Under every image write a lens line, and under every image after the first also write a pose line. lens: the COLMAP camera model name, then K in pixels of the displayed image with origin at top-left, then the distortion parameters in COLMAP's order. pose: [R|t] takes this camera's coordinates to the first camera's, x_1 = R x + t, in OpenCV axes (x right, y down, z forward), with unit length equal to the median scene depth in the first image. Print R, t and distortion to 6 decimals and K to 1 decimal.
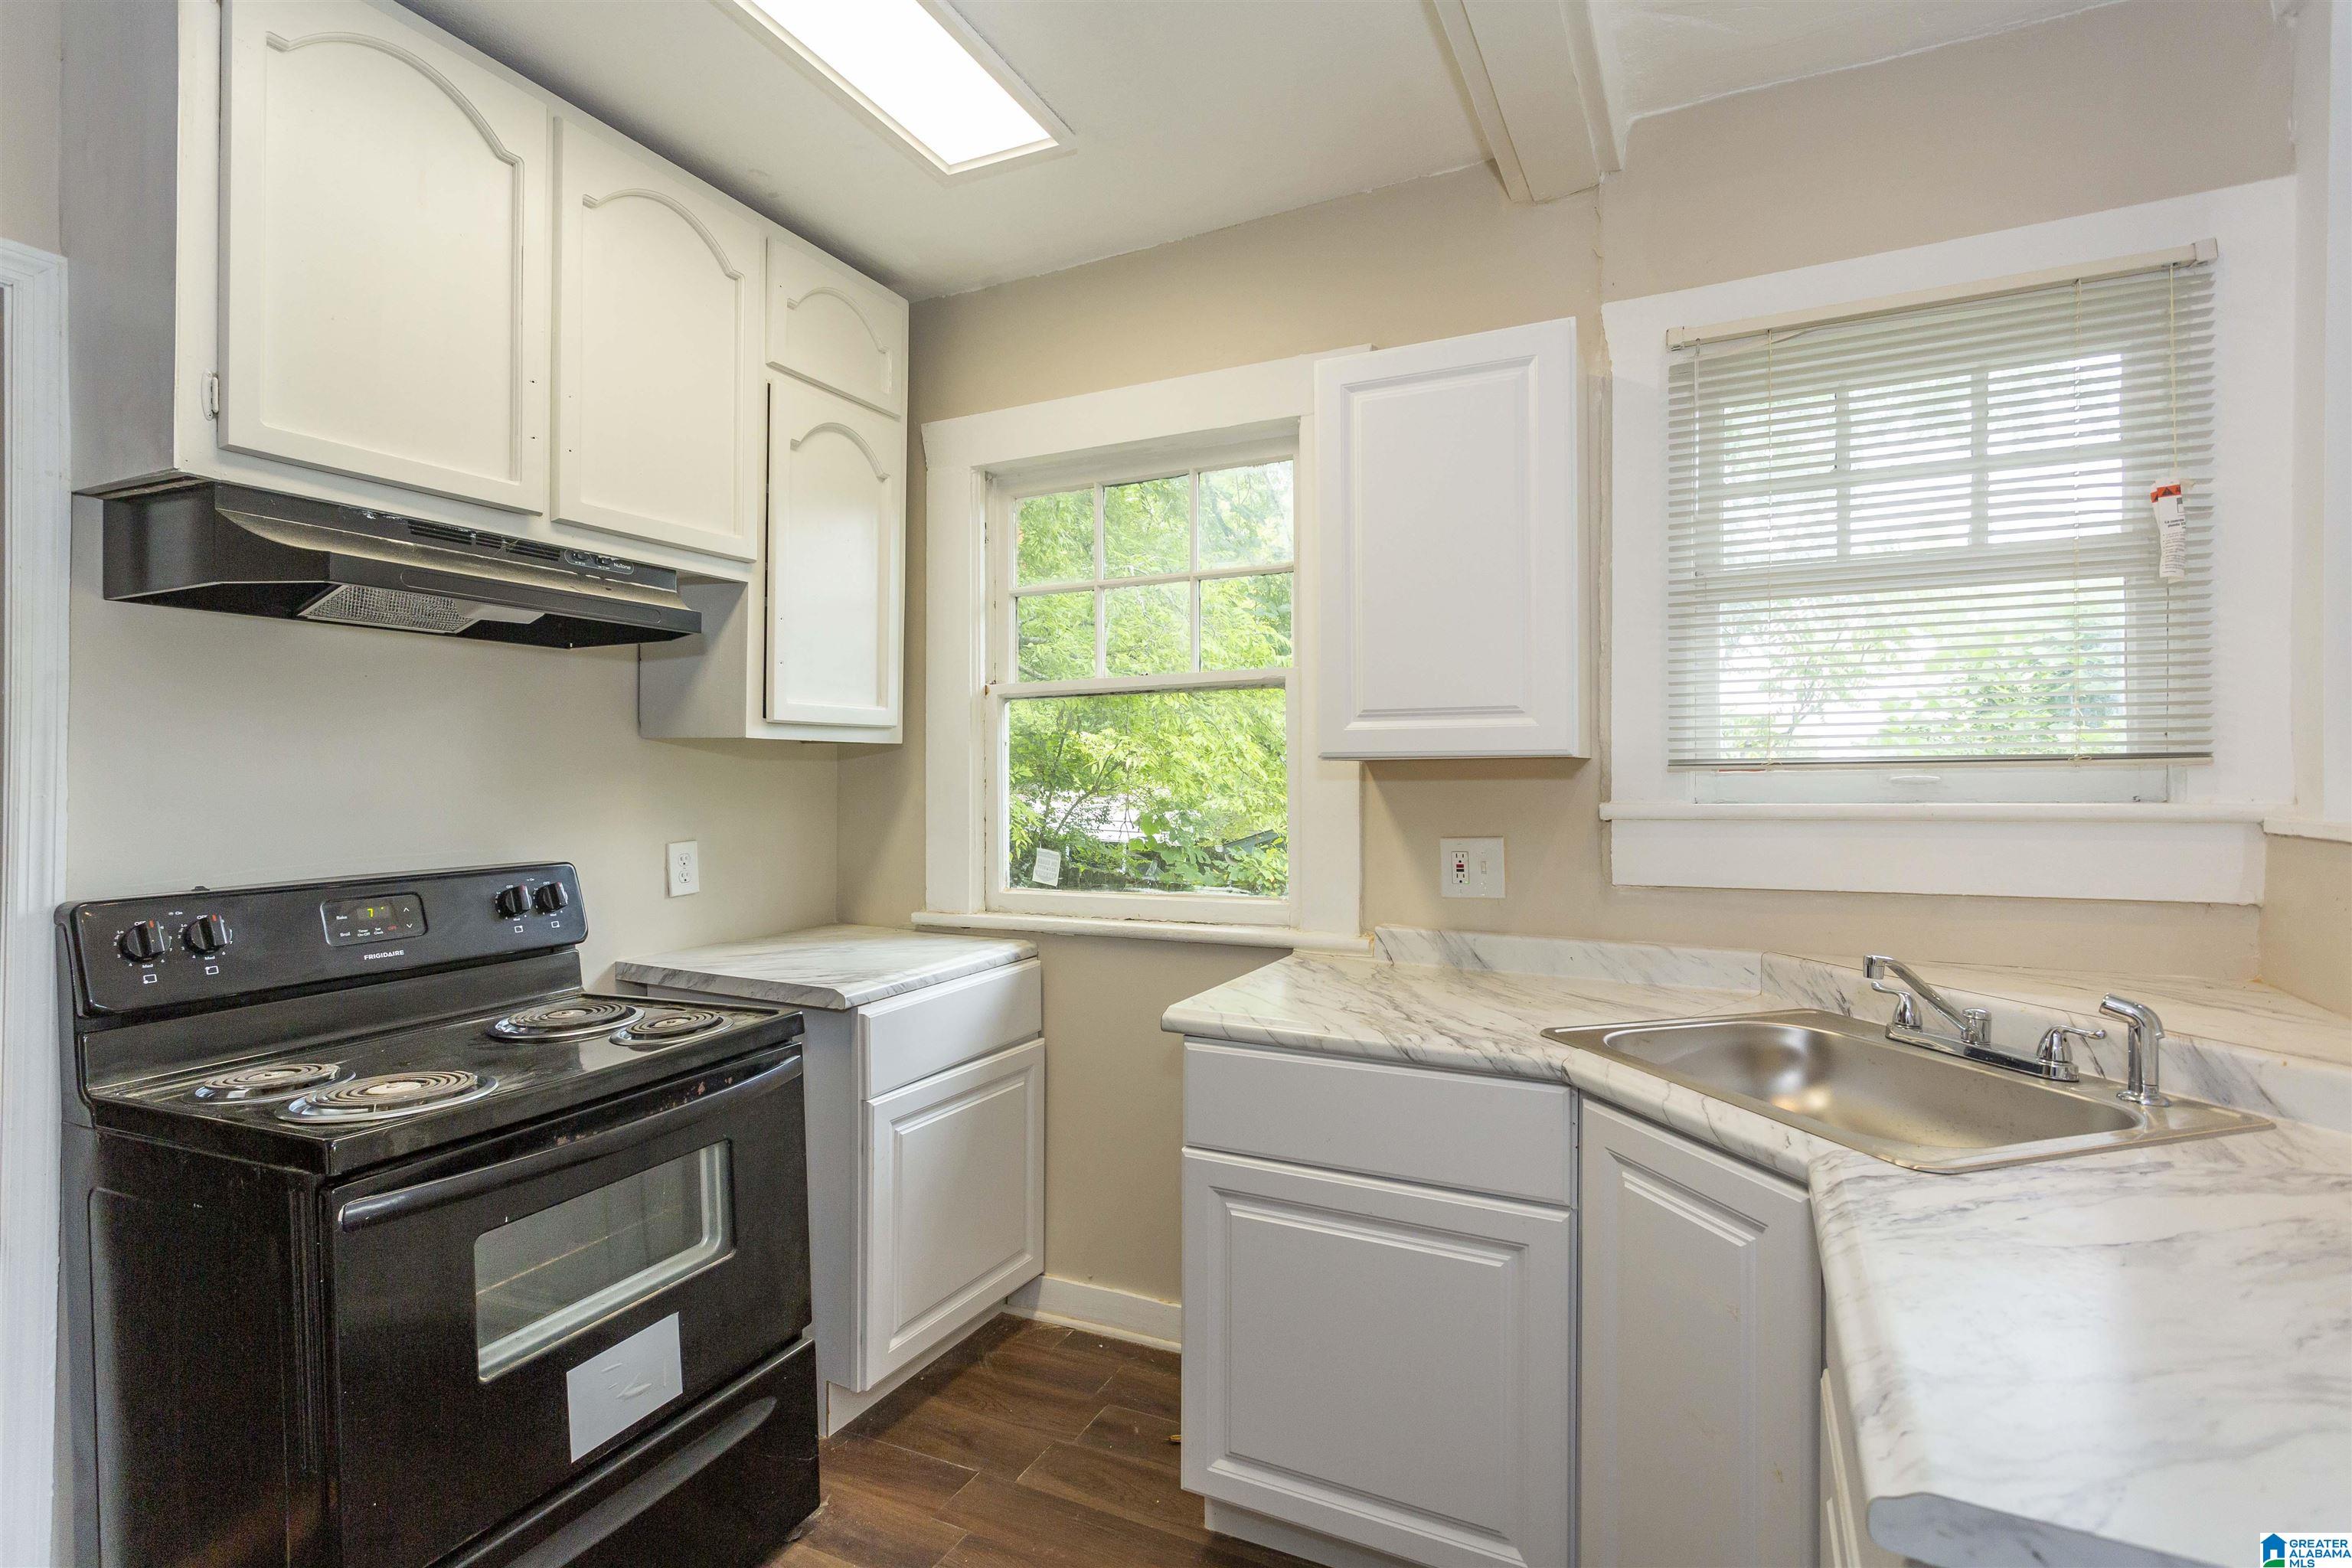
lens RADIAL K [[1122.7, 0, 1173.3], [0, 1122.7, 768.6], [0, 0, 1]] dist [0.003937, 0.001919]
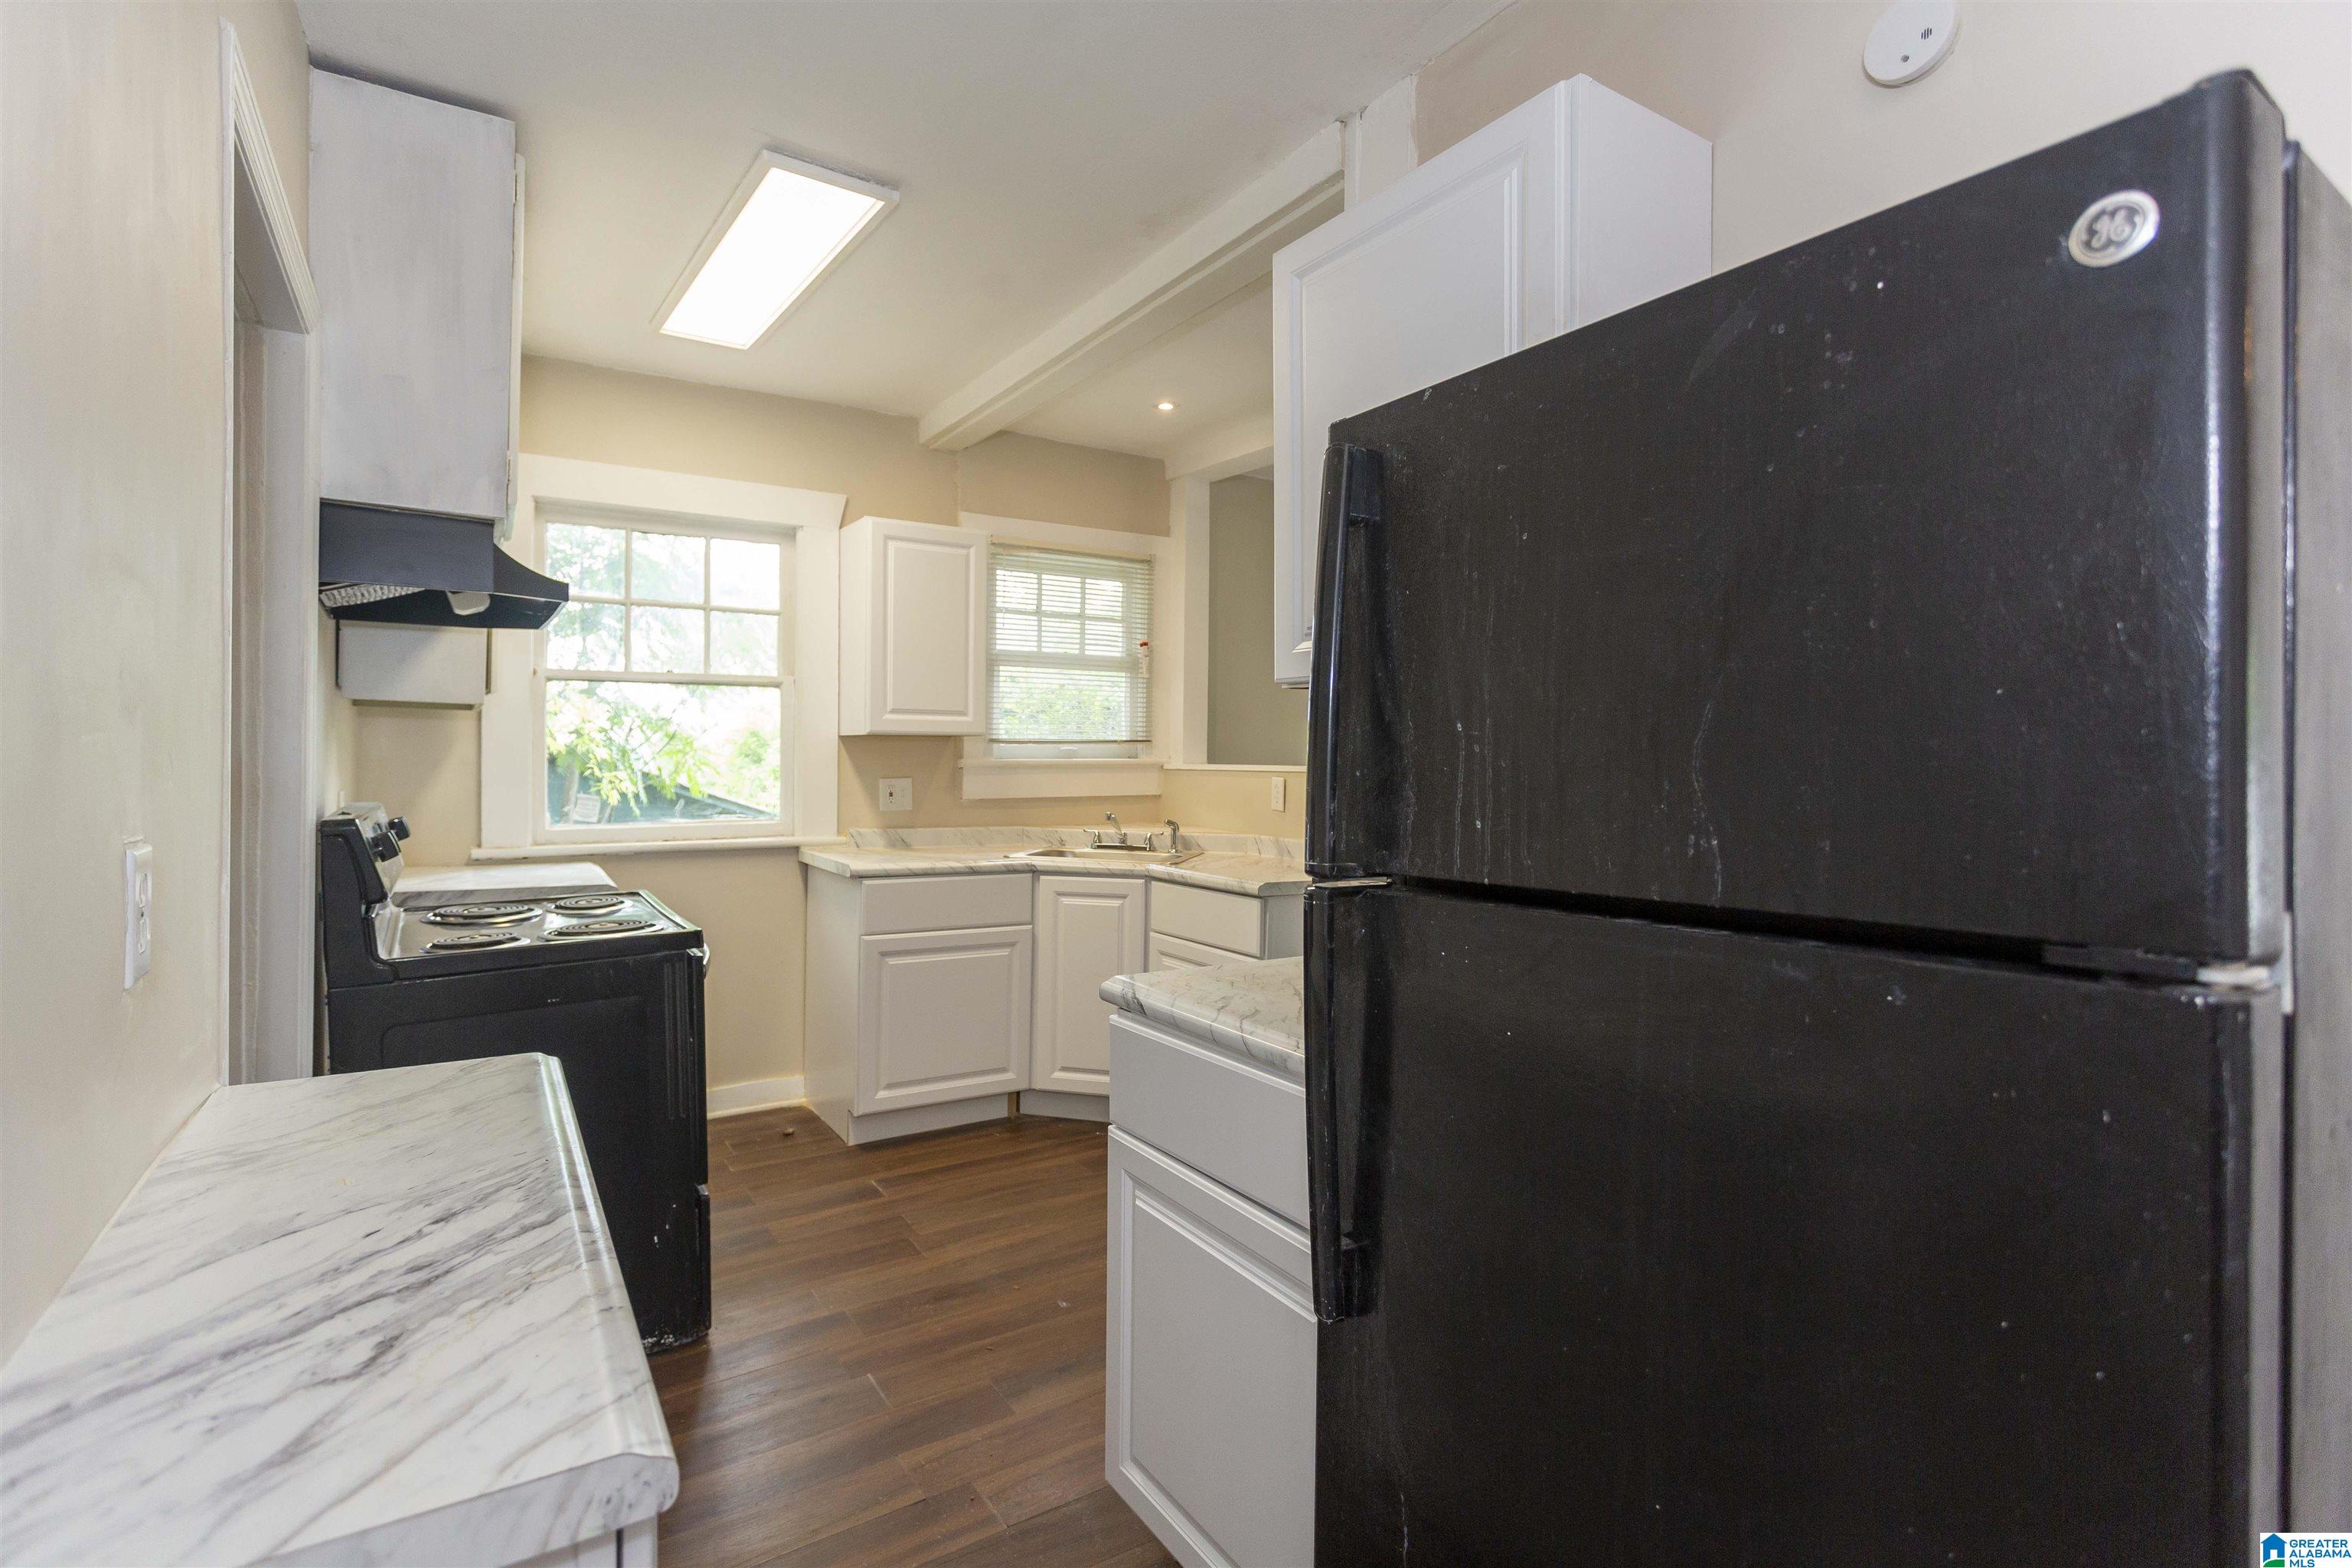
lens RADIAL K [[1122.7, 0, 1210.7], [0, 1122.7, 733.6], [0, 0, 1]] dist [0.003937, 0.001919]
pose [[0.482880, 0.028478, 0.875223, -1.223385], [-0.012314, 0.999593, -0.025731, 0.032486], [-0.875600, 0.001648, 0.483034, -0.387529]]
